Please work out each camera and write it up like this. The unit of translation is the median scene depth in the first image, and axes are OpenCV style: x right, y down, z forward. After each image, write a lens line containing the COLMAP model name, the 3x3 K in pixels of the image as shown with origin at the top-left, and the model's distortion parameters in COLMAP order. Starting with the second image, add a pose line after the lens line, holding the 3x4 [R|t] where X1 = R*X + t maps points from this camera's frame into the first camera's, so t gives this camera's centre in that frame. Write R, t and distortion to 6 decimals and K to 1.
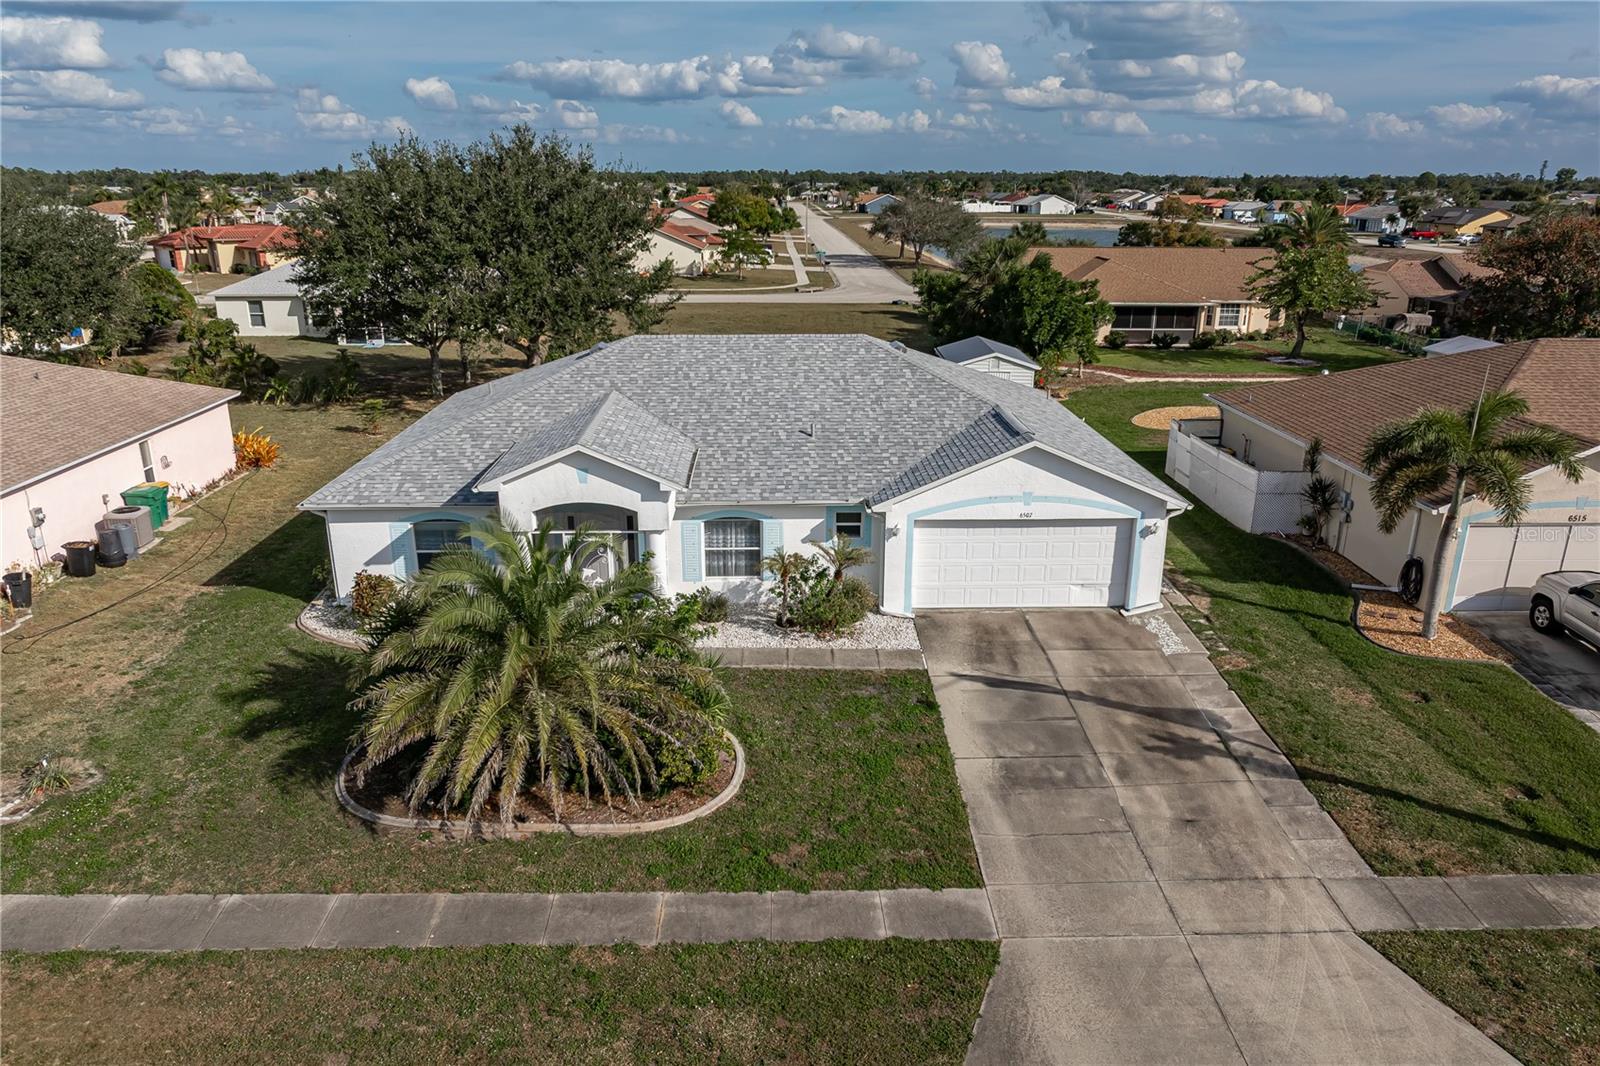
lens RADIAL K [[1131.3, 0, 804.0], [0, 1131.3, 559.8], [0, 0, 1]] dist [-0.028820, 0.013843]
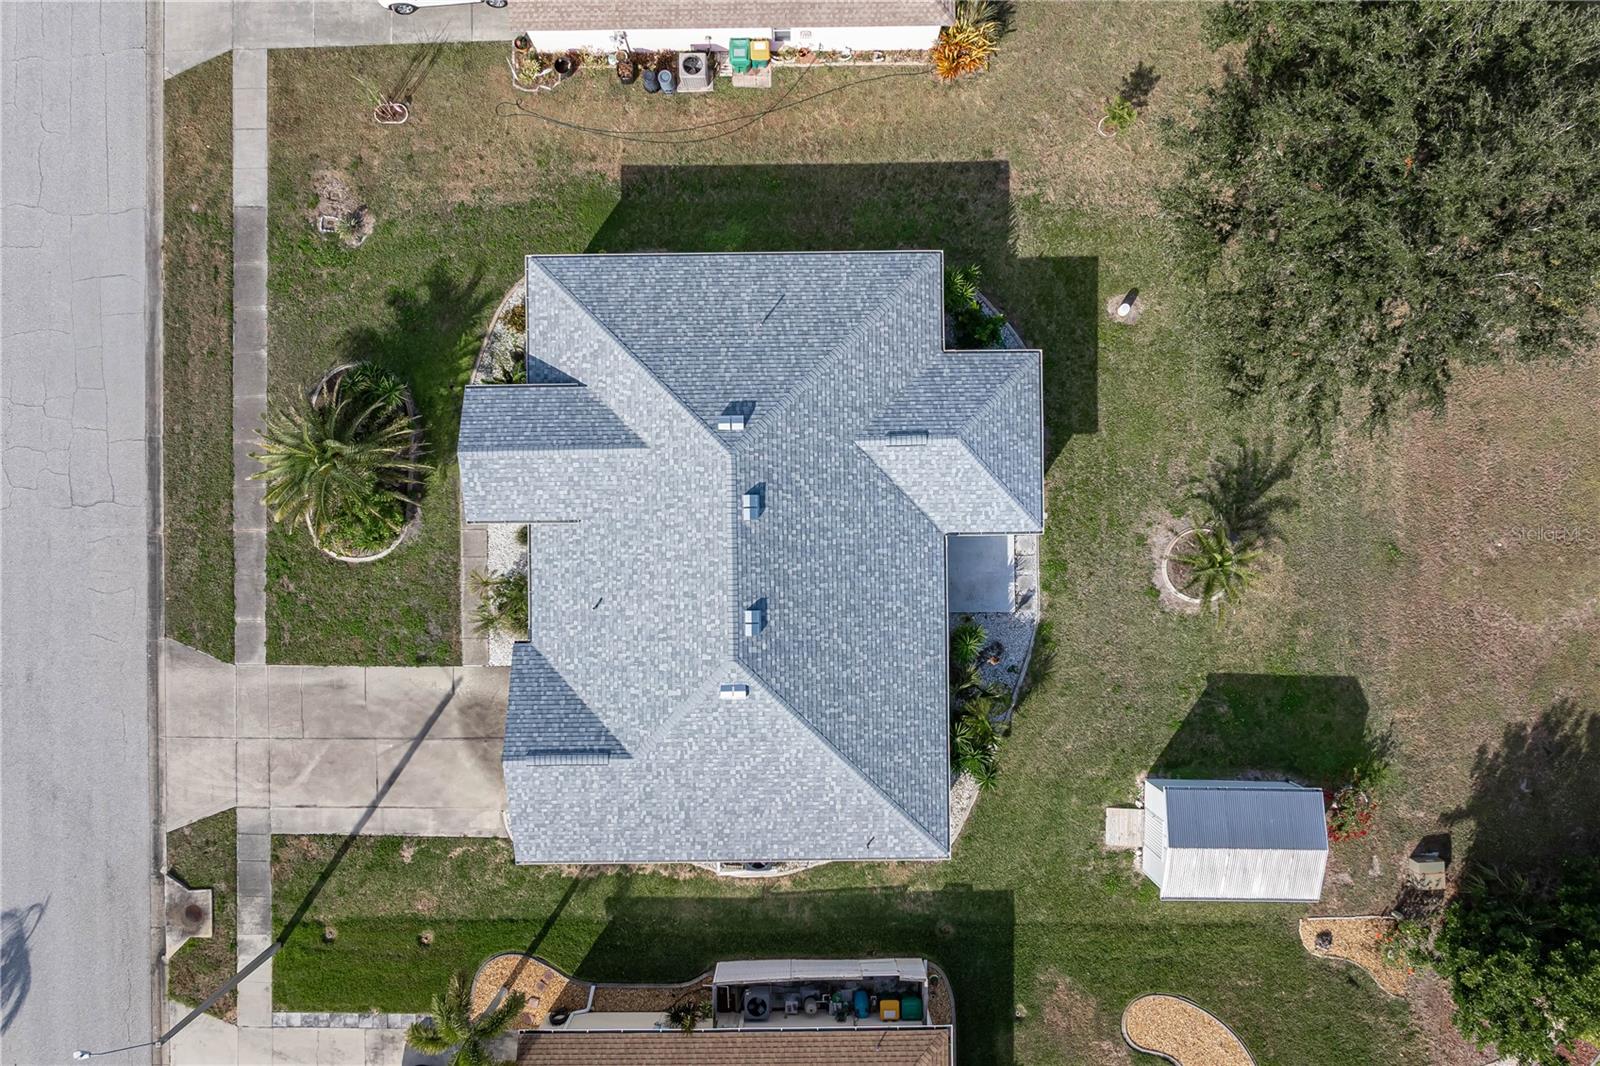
lens RADIAL K [[1131.3, 0, 805.0], [0, 1131.3, 535.2], [0, 0, 1]] dist [-0.028820, 0.013843]
pose [[-0.020115, 0.999727, -0.011884, -0.071942], [-0.325420, 0.004692, 0.945558, -1.549553], [0.945356, 0.022887, 0.325236, 0.862589]]
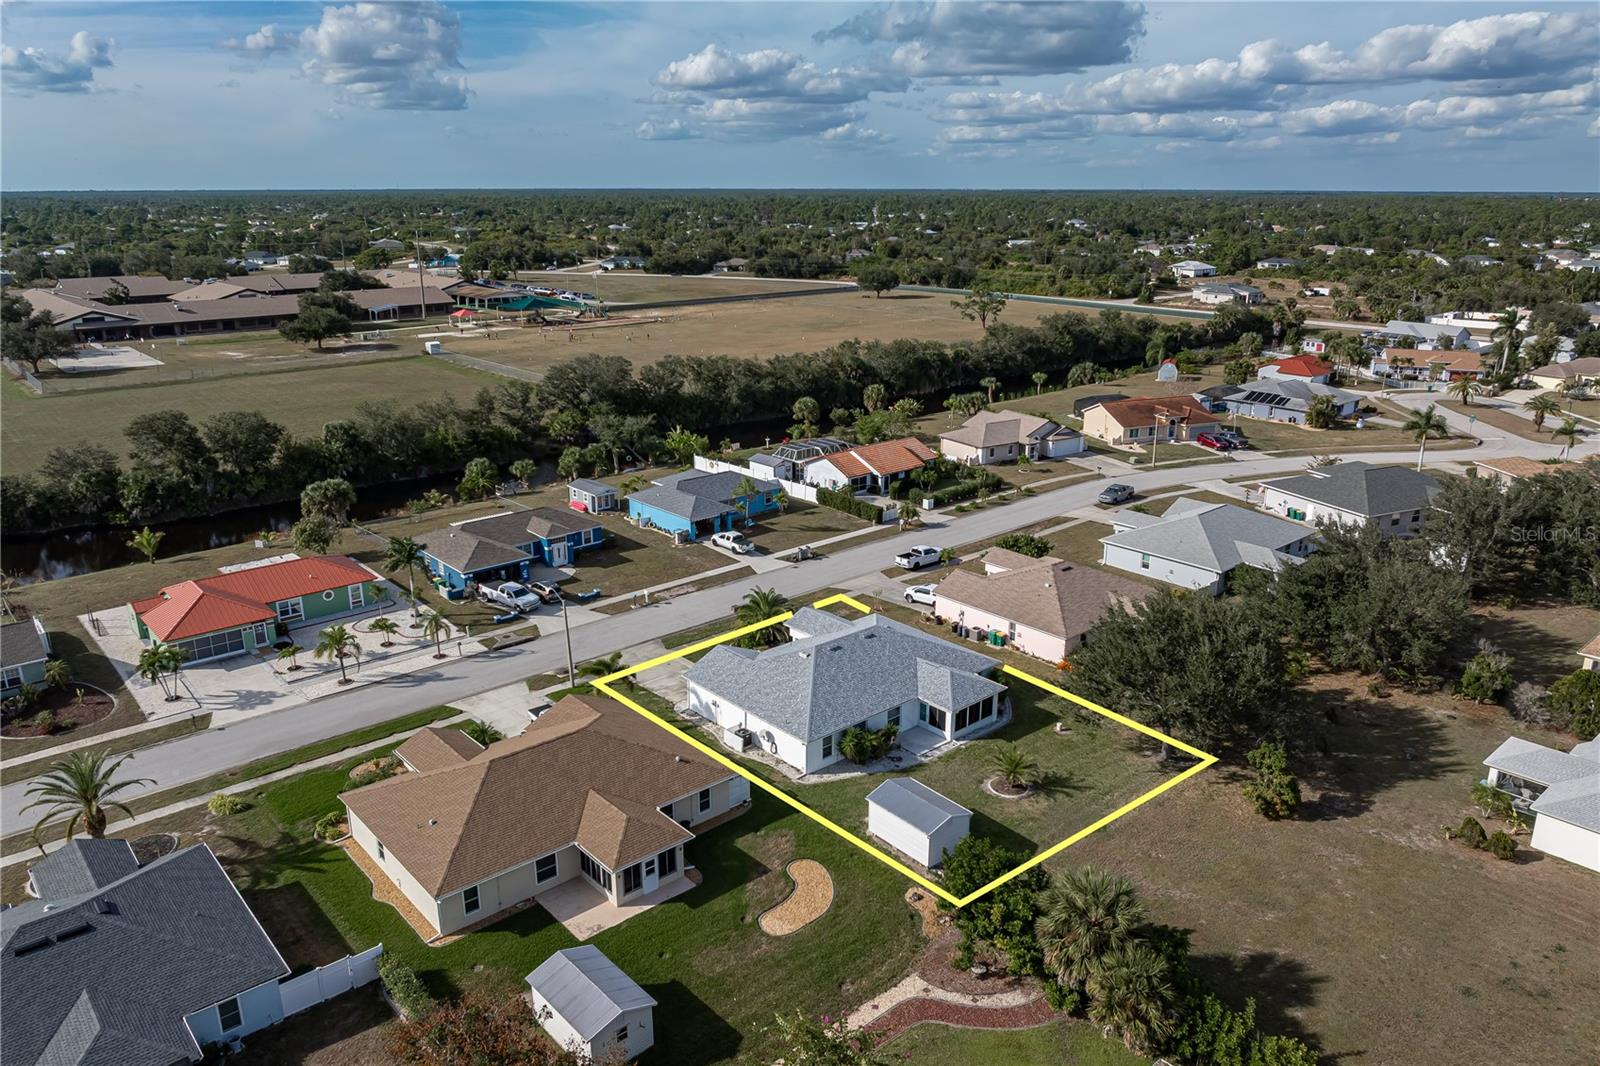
lens RADIAL K [[1131.3, 0, 810.4], [0, 1131.3, 519.4], [0, 0, 1]] dist [-0.028820, 0.013843]
pose [[-0.766723, 0.178557, -0.616647, 2.009015], [-0.209784, 0.838123, 0.503528, -2.179686], [0.606735, 0.515429, -0.605150, 2.994816]]
